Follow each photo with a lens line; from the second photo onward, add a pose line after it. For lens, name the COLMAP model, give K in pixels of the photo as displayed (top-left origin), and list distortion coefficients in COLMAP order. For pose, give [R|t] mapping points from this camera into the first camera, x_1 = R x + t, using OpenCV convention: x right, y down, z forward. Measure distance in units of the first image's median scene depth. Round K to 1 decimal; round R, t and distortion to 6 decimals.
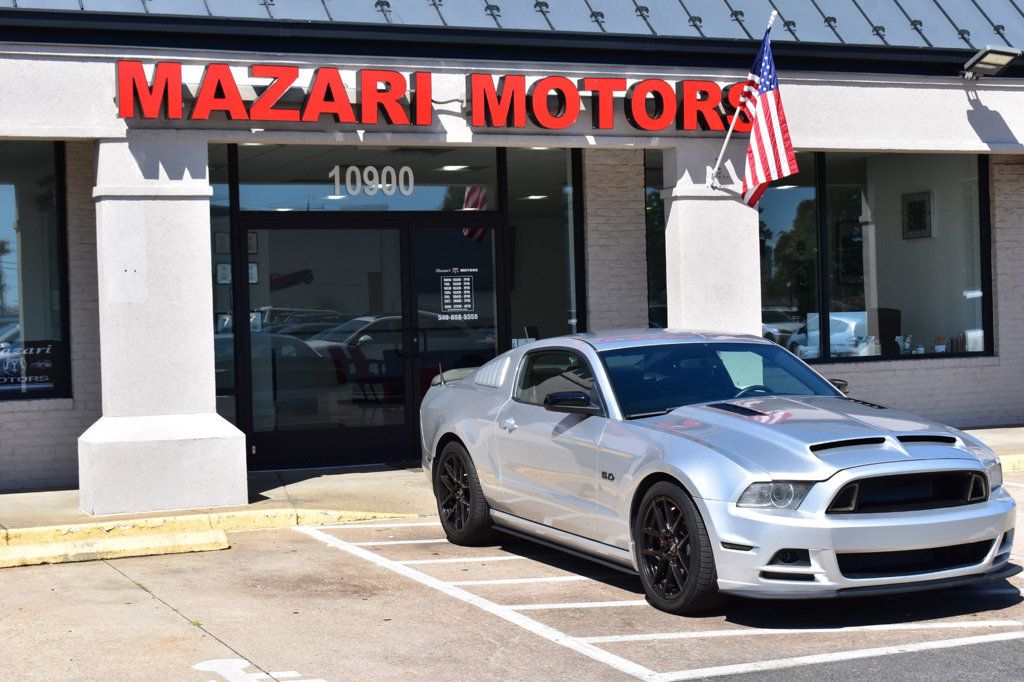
lens RADIAL K [[1743.6, 0, 512.9], [0, 1743.6, 347.9], [0, 0, 1]] dist [0.039750, 0.000000]
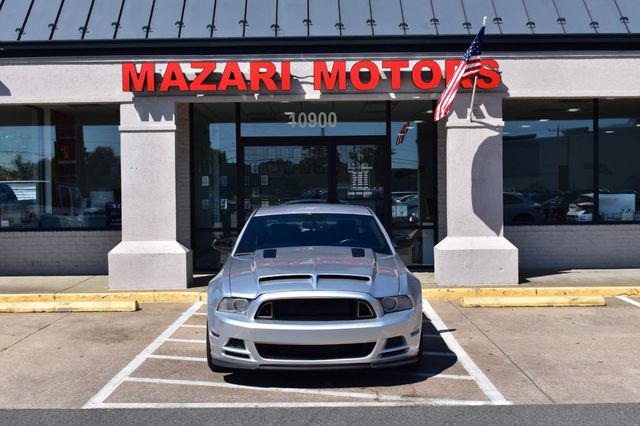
lens RADIAL K [[870.8, 0, 314.4], [0, 870.8, 207.7], [0, 0, 1]] dist [-0.015470, 0.000000]
pose [[0.912450, 0.024869, -0.408431, 0.369457], [-0.022481, 0.999691, 0.010645, -0.013749], [0.408569, -0.000531, 0.912727, 0.173346]]
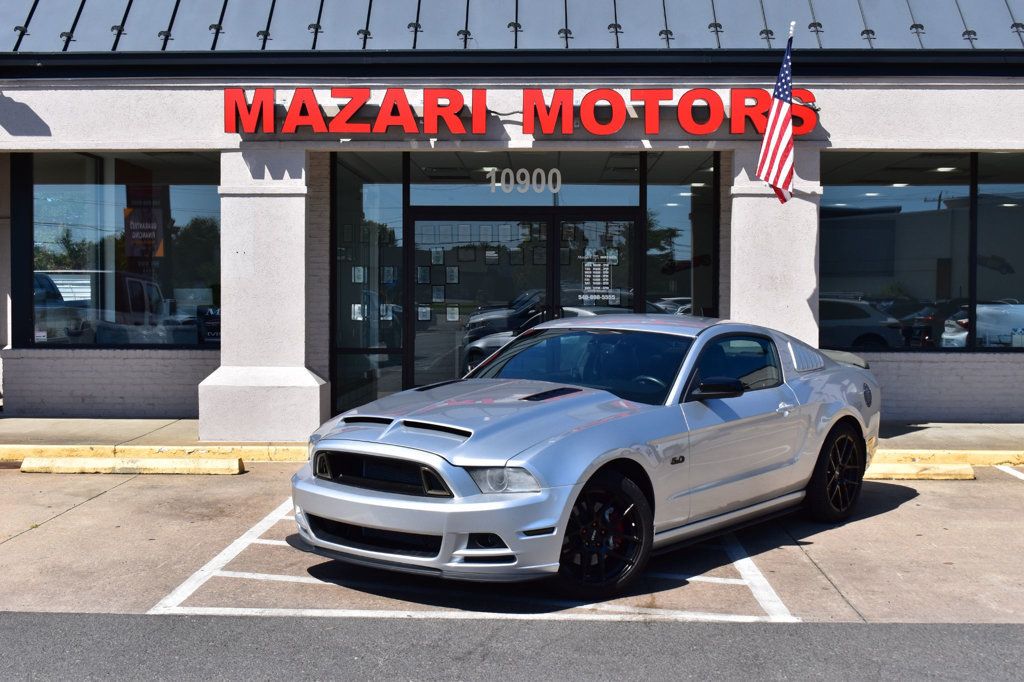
lens RADIAL K [[1393.2, 0, 492.5], [0, 1393.2, 331.3], [0, 0, 1]] dist [-0.015470, 0.000000]
pose [[0.899133, 0.042377, -0.435620, 0.386620], [-0.037515, 0.999101, 0.019761, -0.013143], [0.436065, -0.001426, 0.899914, 0.159054]]
